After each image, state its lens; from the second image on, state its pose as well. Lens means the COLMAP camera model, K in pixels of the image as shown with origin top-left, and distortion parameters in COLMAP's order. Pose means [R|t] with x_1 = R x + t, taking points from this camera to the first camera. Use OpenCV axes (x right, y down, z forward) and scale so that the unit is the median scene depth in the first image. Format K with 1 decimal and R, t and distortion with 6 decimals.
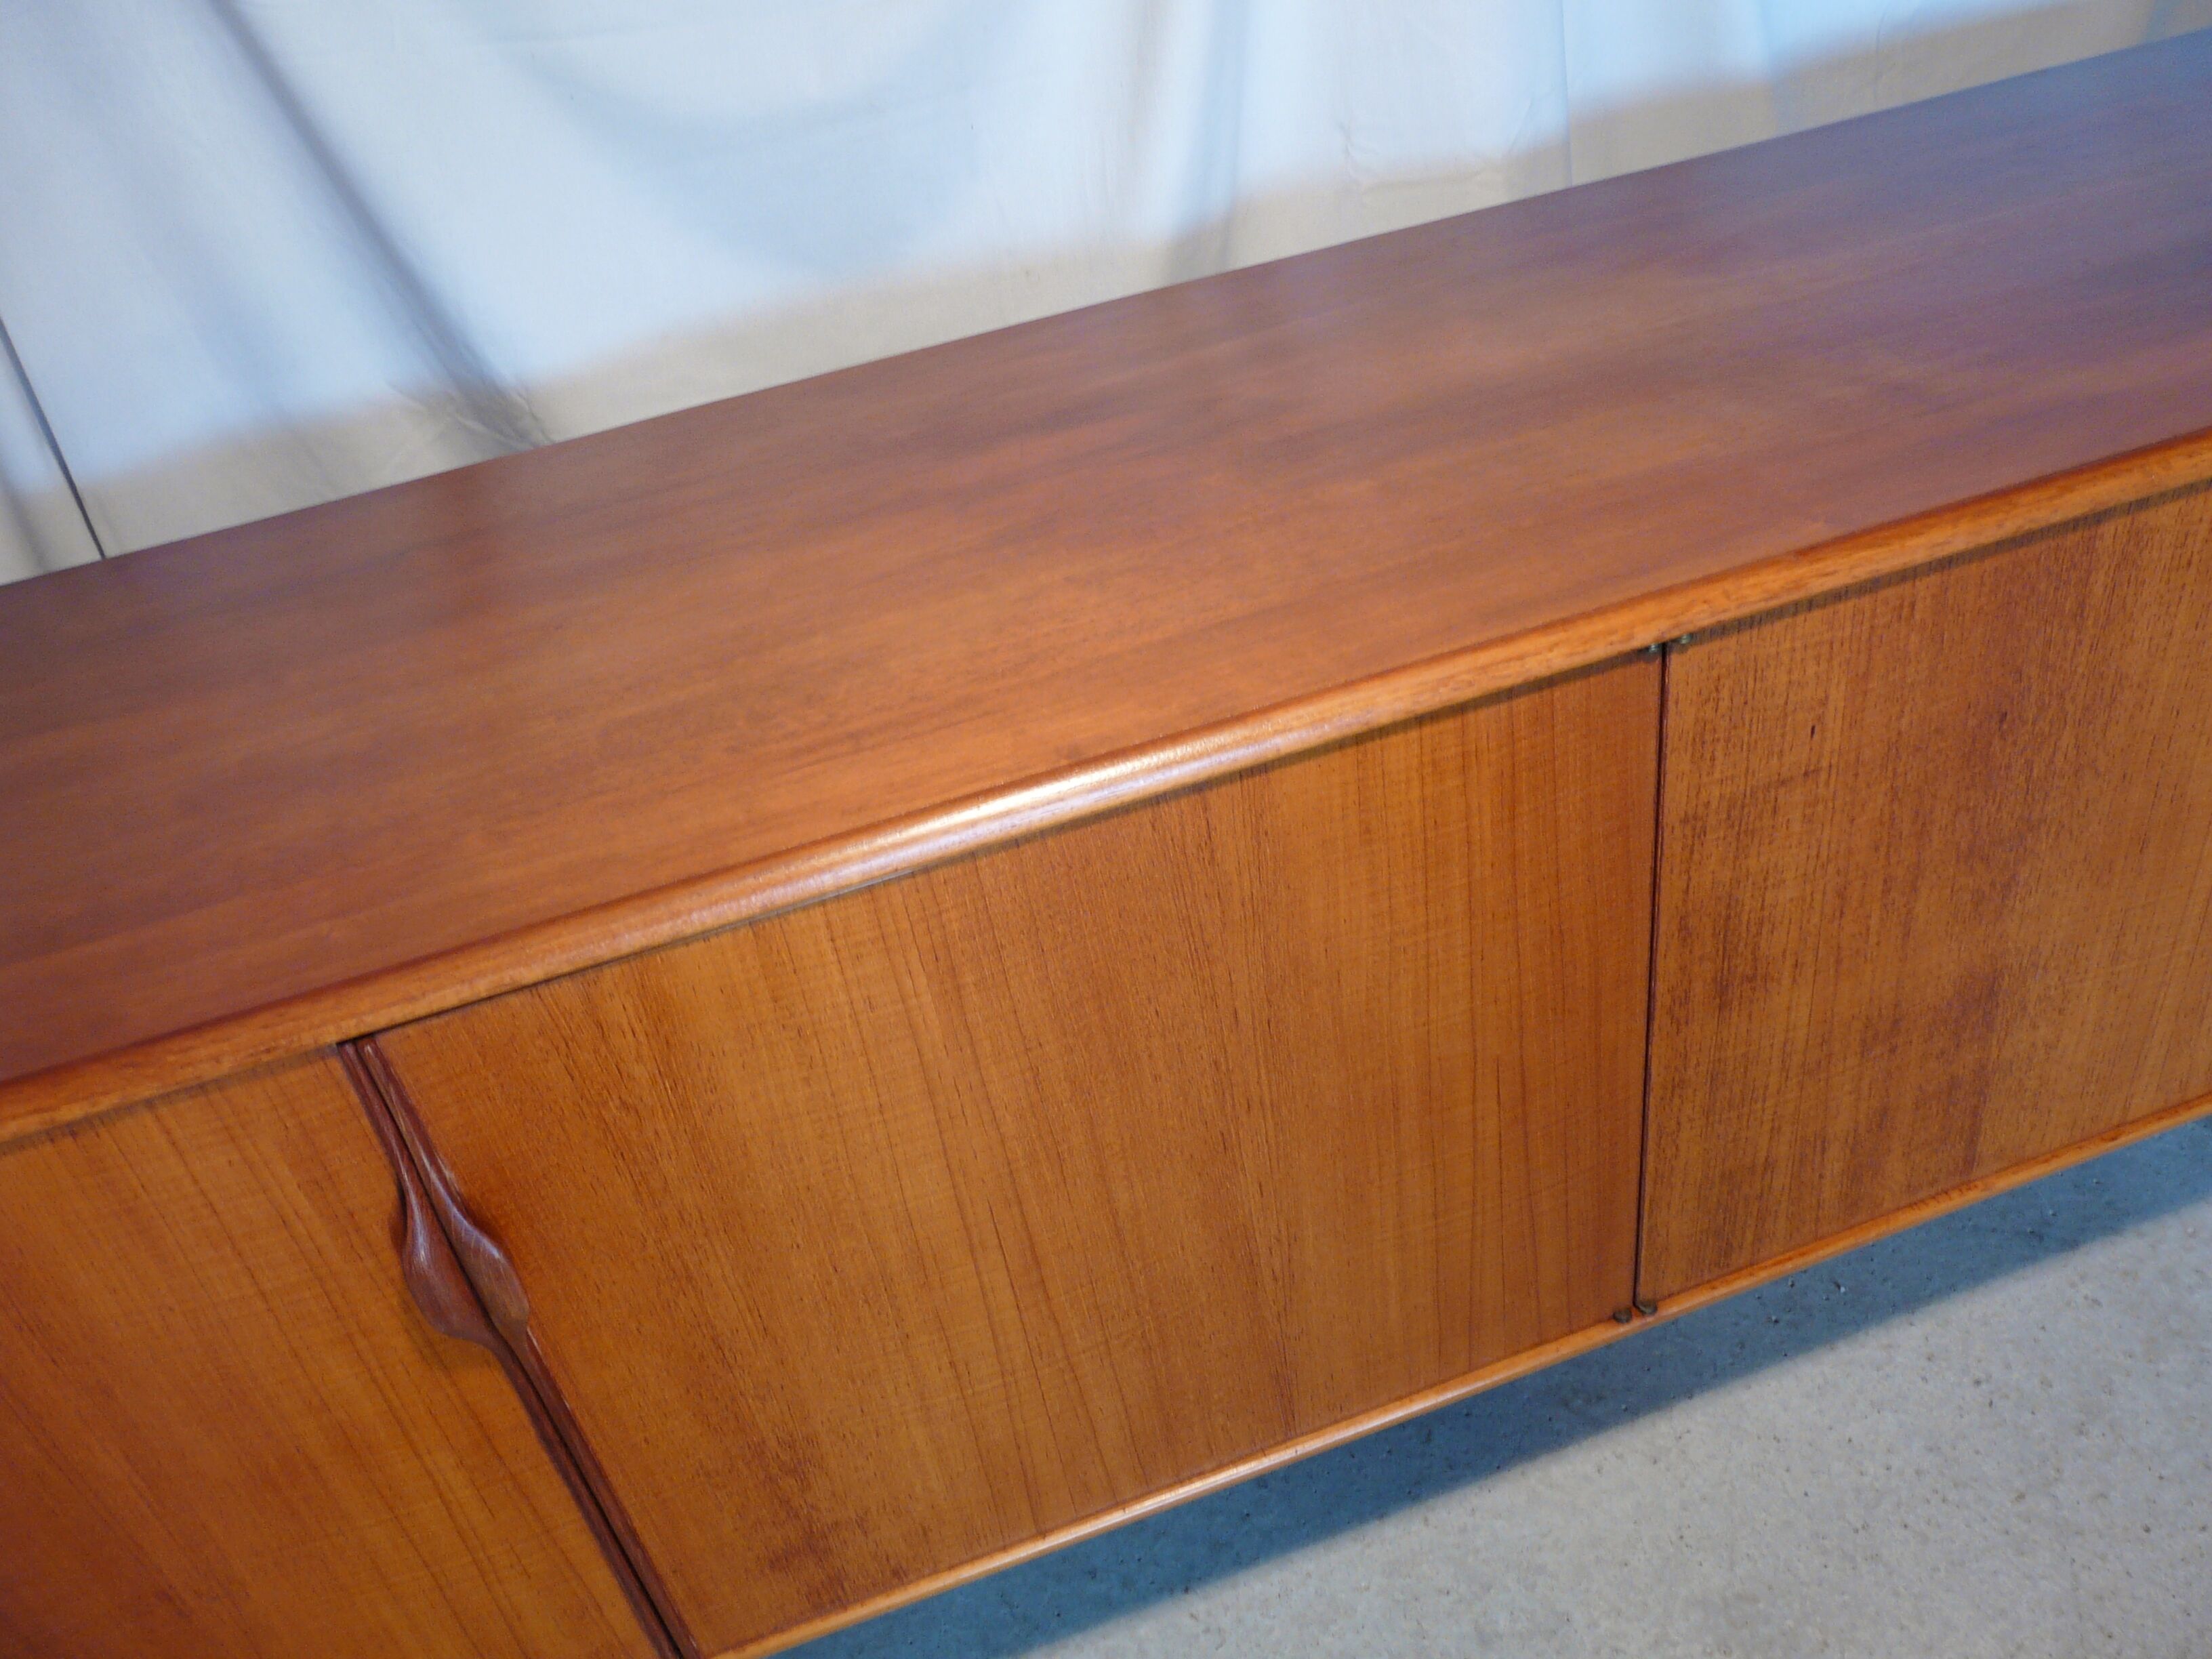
lens RADIAL K [[1848.3, 0, 1125.3], [0, 1848.3, 825.4], [0, 0, 1]] dist [-0.088402, 0.136119]
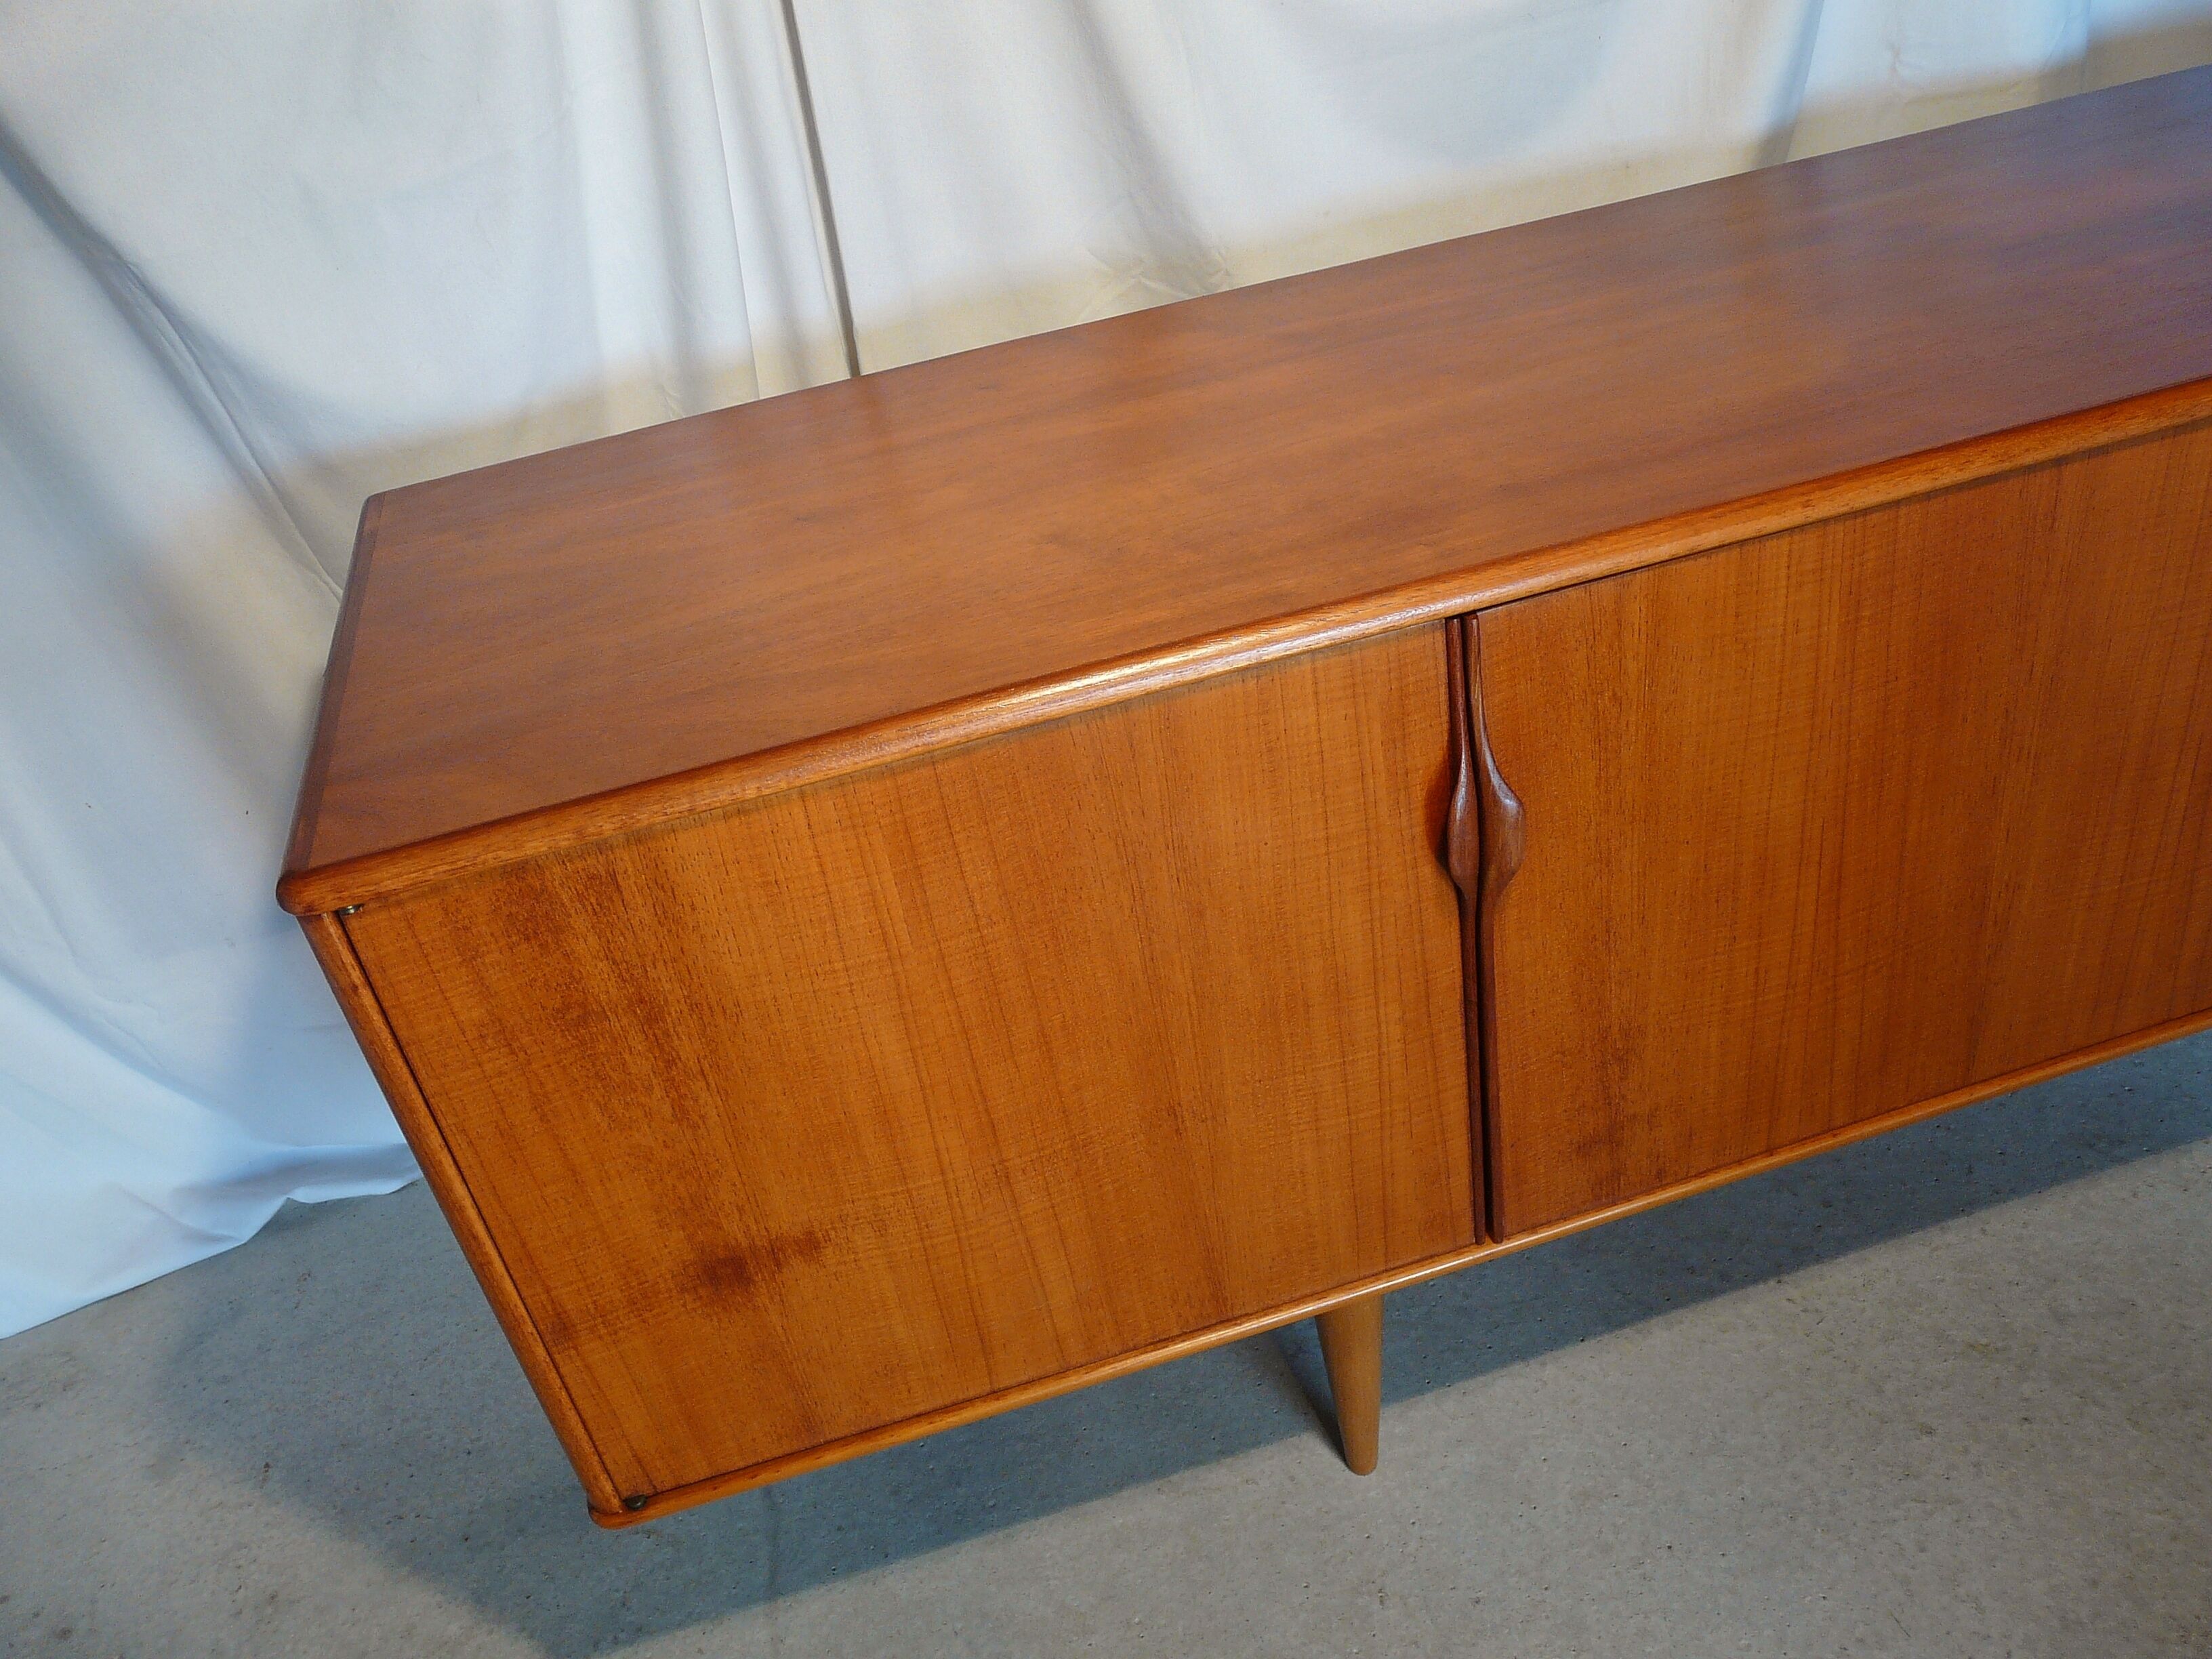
lens RADIAL K [[1848.3, 0, 1125.3], [0, 1848.3, 825.4], [0, 0, 1]] dist [-0.088402, 0.136119]
pose [[0.998588, 0.022134, -0.048289, -0.463093], [-0.023478, 0.999347, -0.027453, 0.240414], [0.047650, 0.028548, 0.998456, -0.255434]]
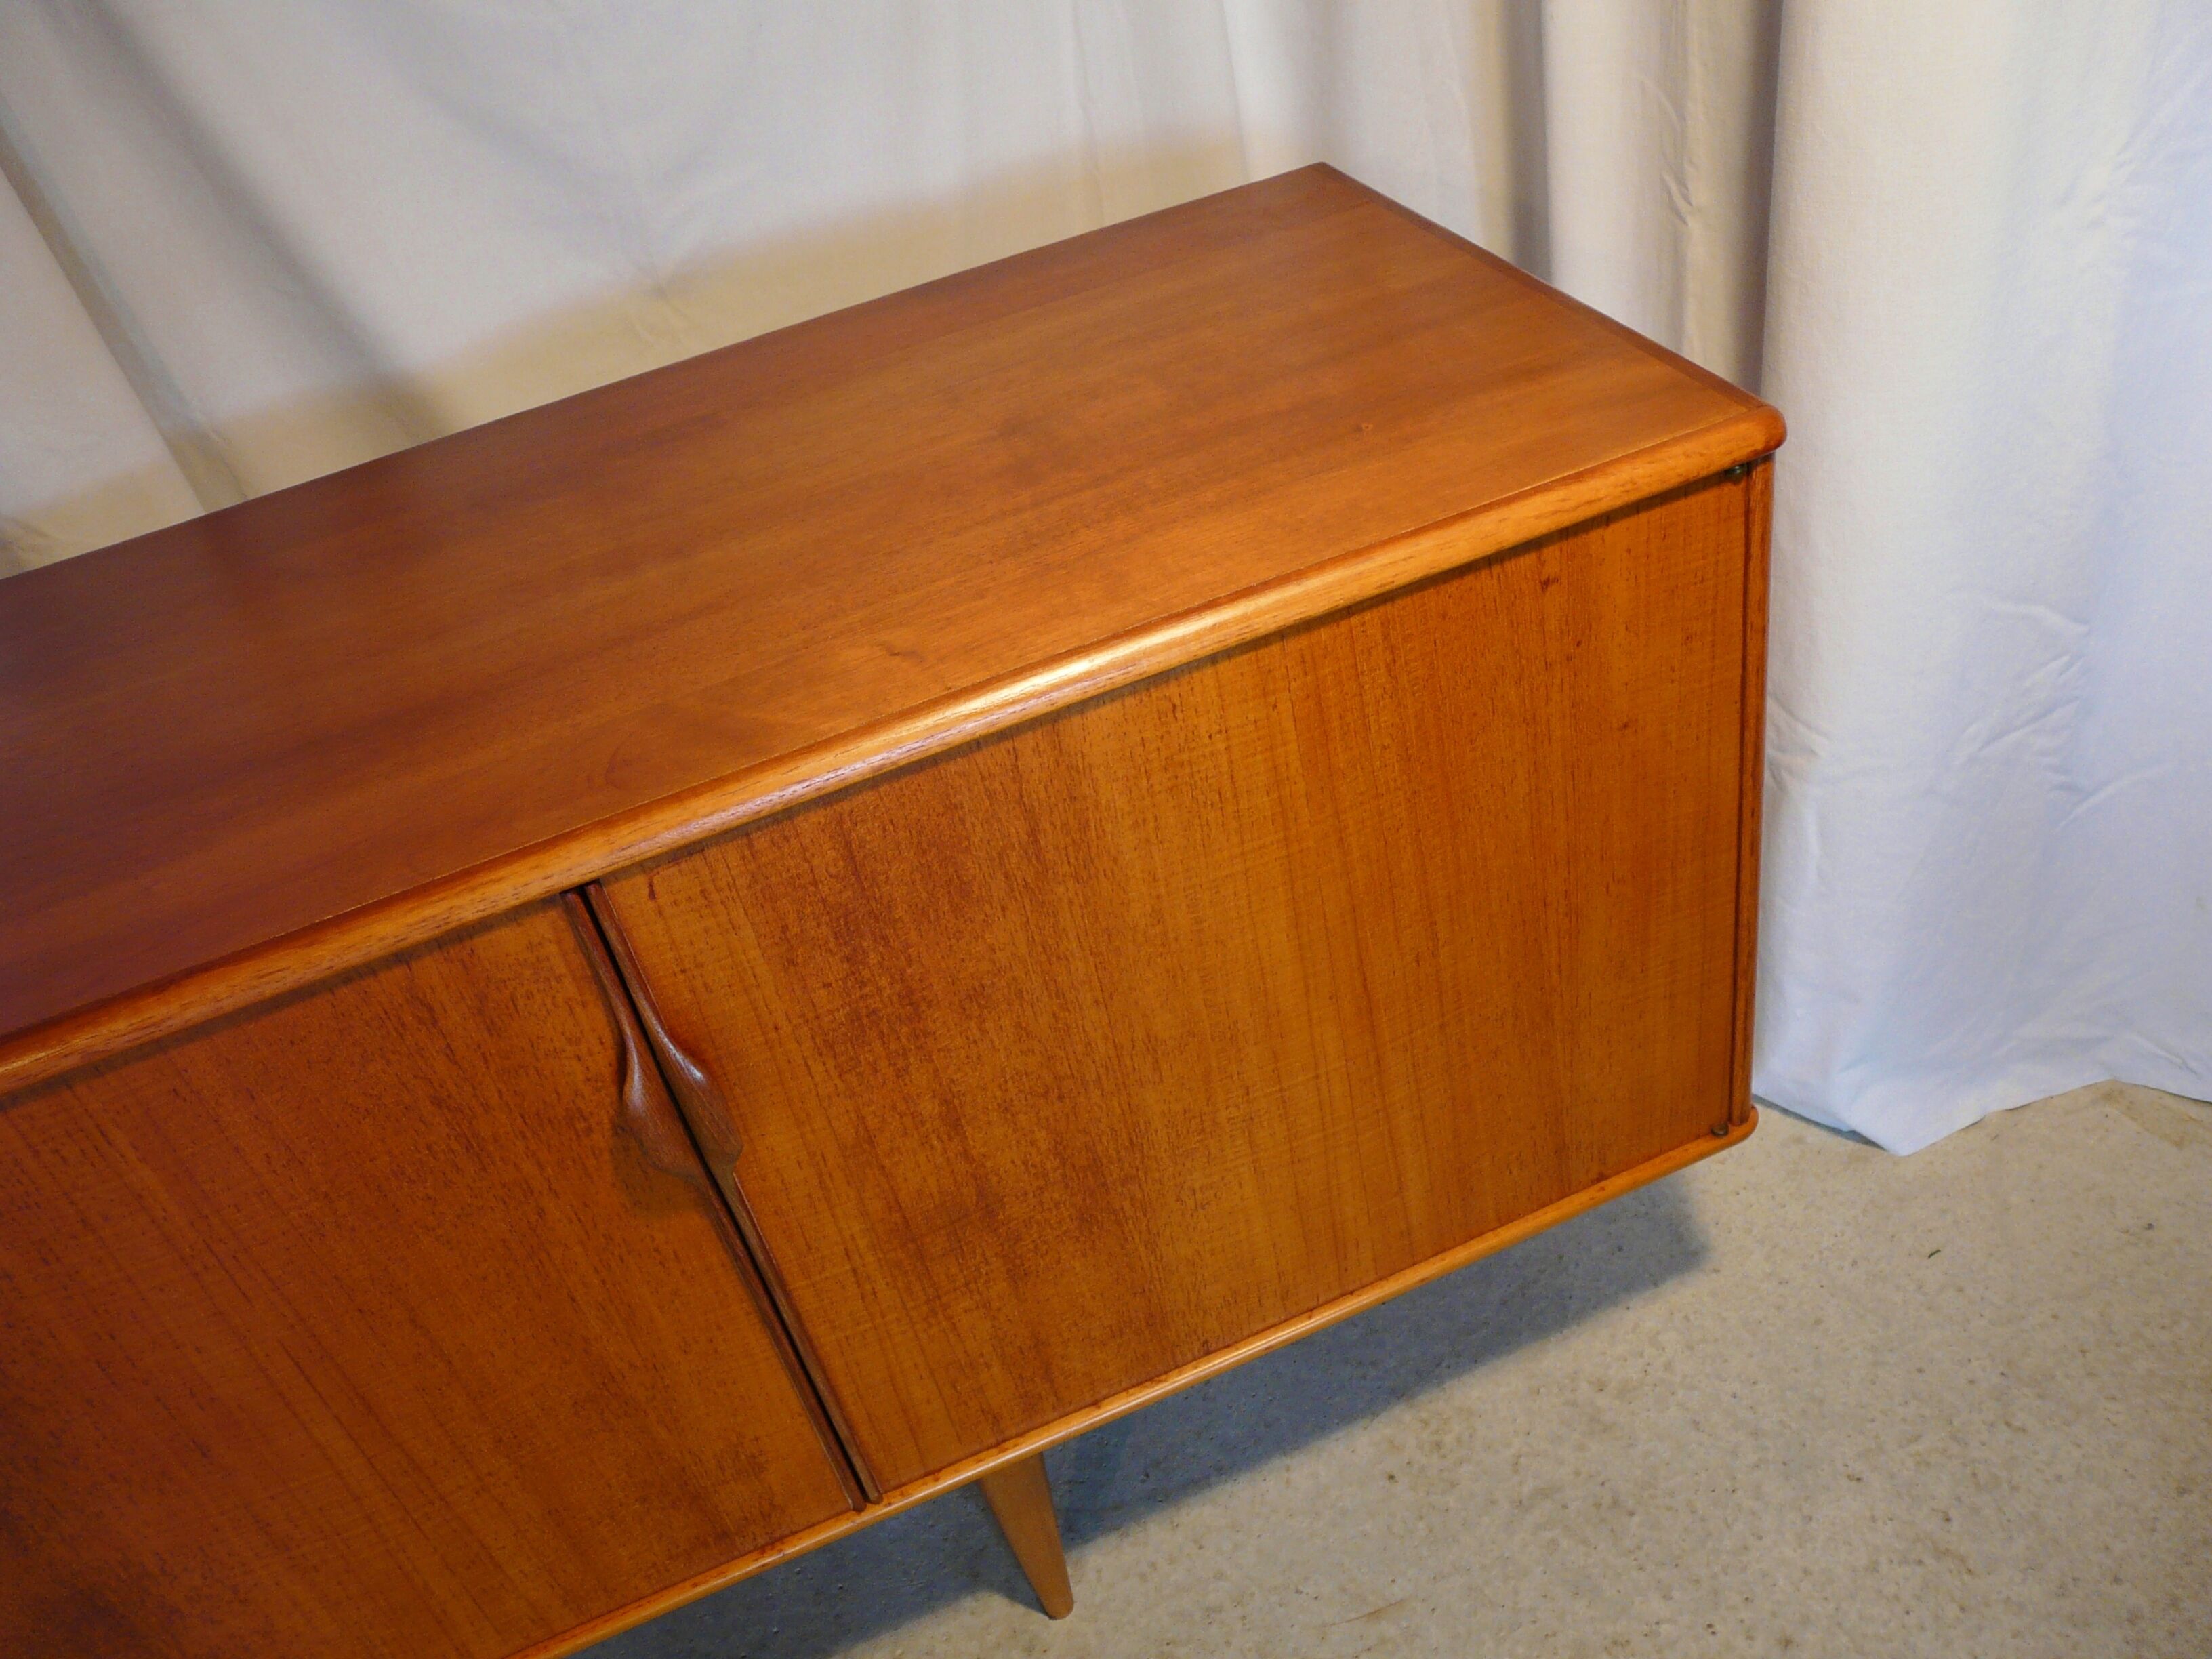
lens RADIAL K [[1848.3, 0, 1125.3], [0, 1848.3, 825.4], [0, 0, 1]] dist [-0.088402, 0.136119]
pose [[0.998064, -0.062092, 0.003540, 1.102904], [0.062046, 0.998003, 0.011829, -0.291615], [-0.004268, -0.011587, 0.999924, 0.155888]]
